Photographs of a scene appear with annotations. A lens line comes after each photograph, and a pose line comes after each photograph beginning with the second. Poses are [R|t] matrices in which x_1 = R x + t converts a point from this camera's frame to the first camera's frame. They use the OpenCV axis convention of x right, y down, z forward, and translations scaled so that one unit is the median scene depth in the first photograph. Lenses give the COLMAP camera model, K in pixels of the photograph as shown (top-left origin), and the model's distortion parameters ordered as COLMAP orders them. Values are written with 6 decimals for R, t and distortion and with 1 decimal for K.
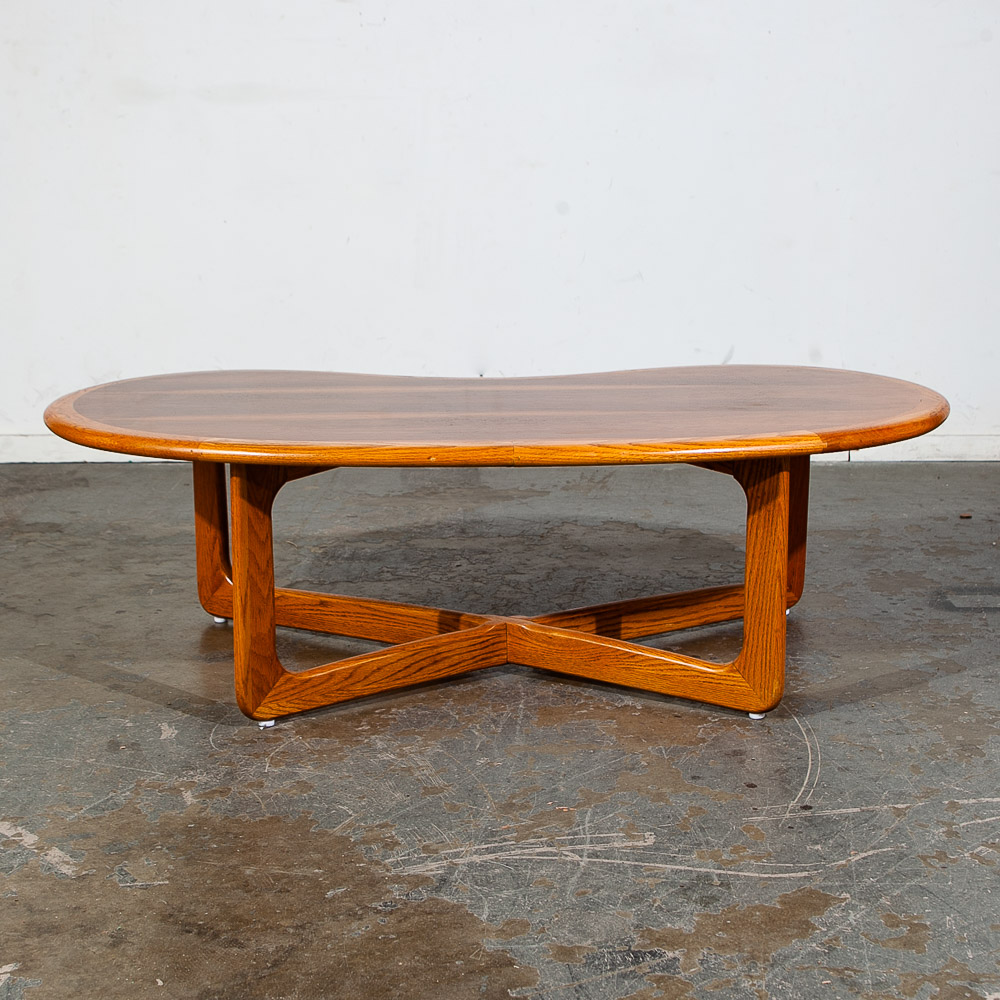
lens RADIAL K [[2037.5, 0, 506.2], [0, 2037.5, 504.3], [0, 0, 1]] dist [-0.040639, 0.000000]
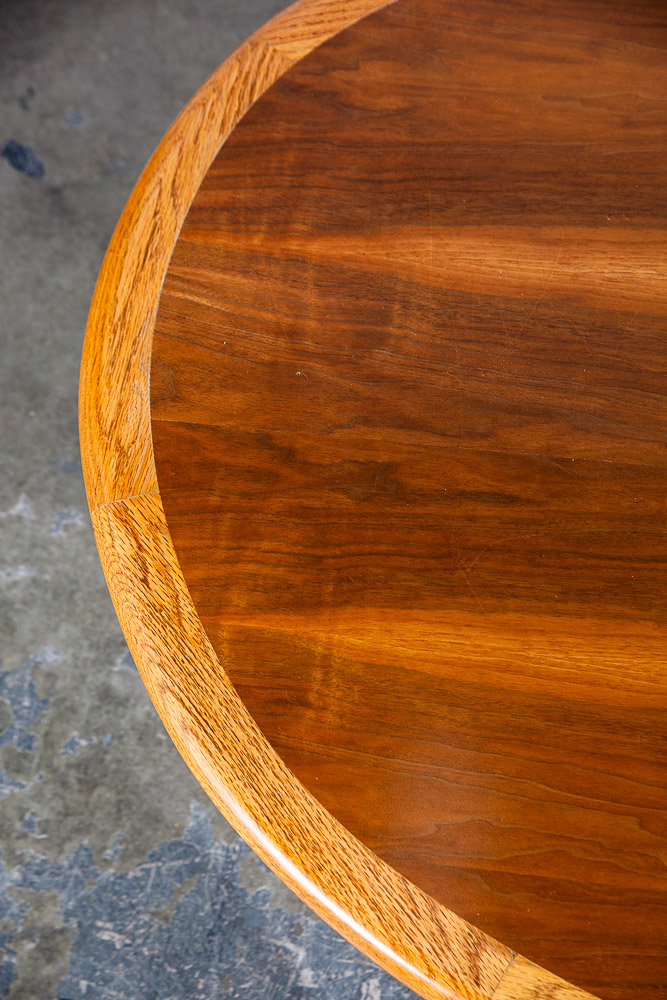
lens RADIAL K [[1940.0, 0, 331.7], [0, 1940.0, 495.9], [0, 0, 1]] dist [0.273137, 0.000000]
pose [[0.988263, 0.127271, -0.084492, -0.172179], [0.001576, 0.544565, 0.838717, -0.427639], [0.152756, -0.829006, 0.537973, 0.942825]]
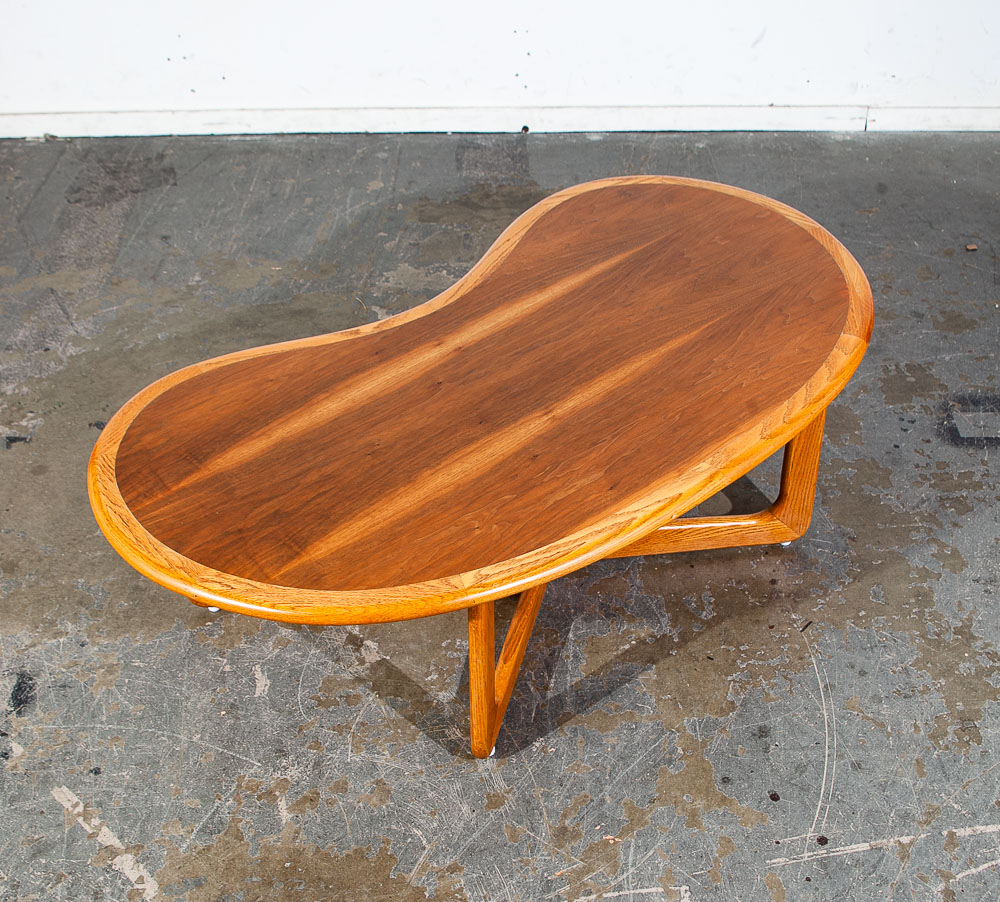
lens RADIAL K [[1493.1, 0, 491.0], [0, 1493.1, 561.1], [0, 0, 1]] dist [-0.074848, 0.000000]
pose [[0.999419, 0.000100, -0.034075, -0.010038], [0.016994, 0.865297, 0.500972, -0.407386], [0.029535, -0.501260, 0.864793, 0.352648]]
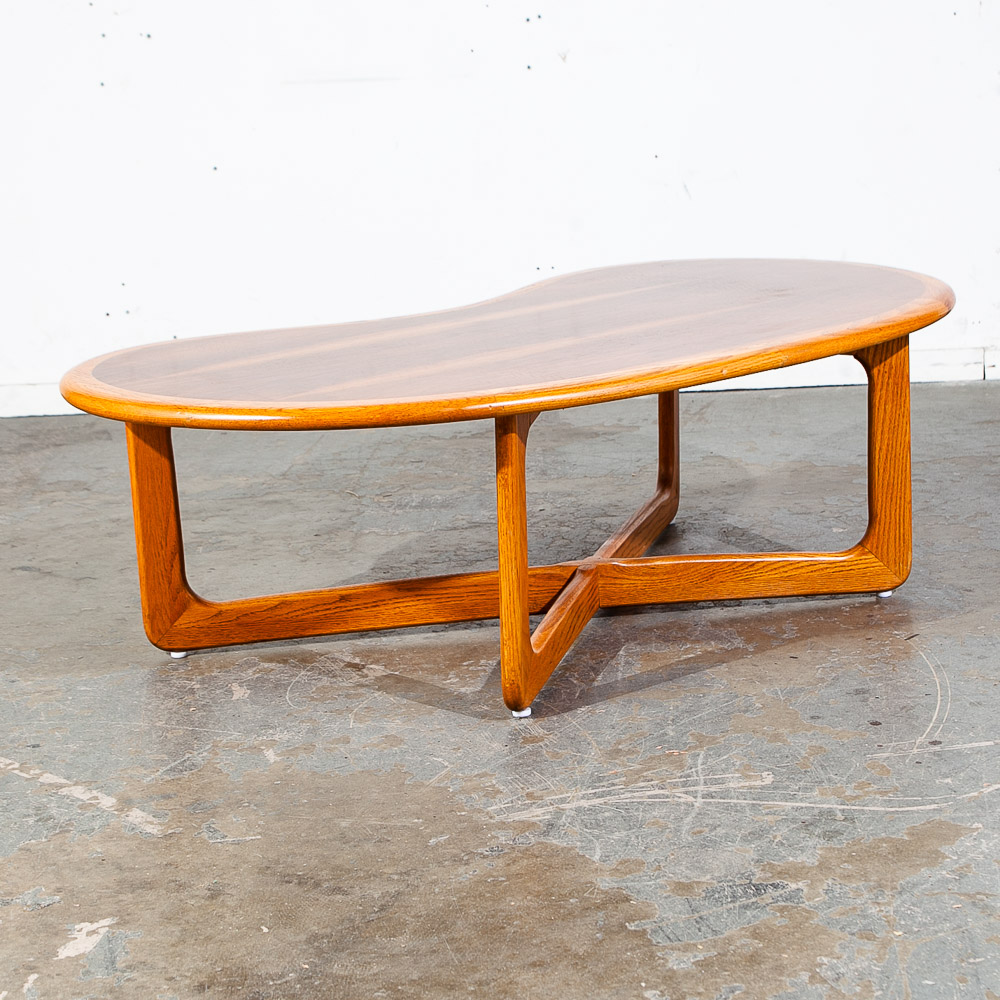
lens RADIAL K [[2562.6, 0, 519.6], [0, 2562.6, 529.8], [0, 0, 1]] dist [0.041476, 0.000000]
pose [[0.999155, -0.035034, -0.021493, -0.013657], [0.035553, 0.999074, 0.024244, 0.016627], [0.020624, -0.024988, 0.999475, -0.173900]]
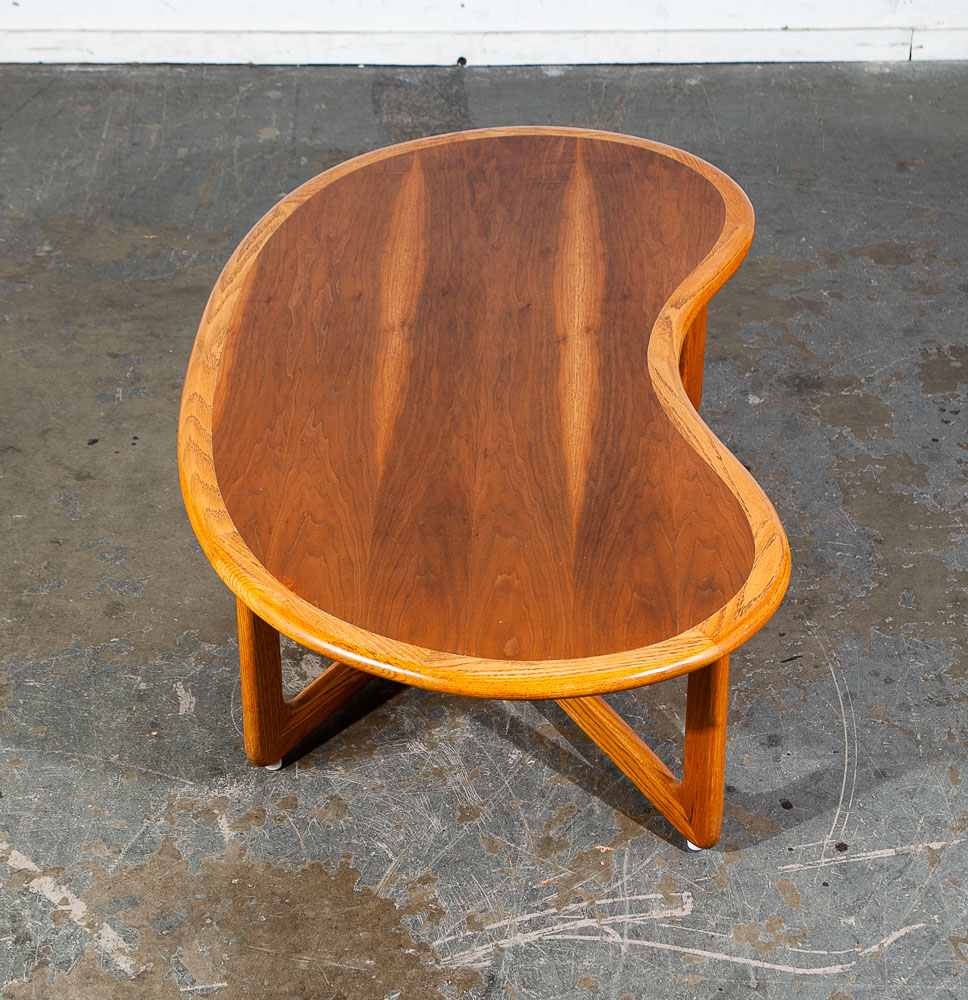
lens RADIAL K [[2732.6, 0, 479.8], [0, 2732.6, 495.2], [0, 0, 1]] dist [0.208853, 0.000000]
pose [[0.999736, -0.009079, 0.021084, -0.059164], [0.000142, 0.920901, 0.389796, -0.544537], [-0.022955, -0.389690, 0.920660, -0.185910]]
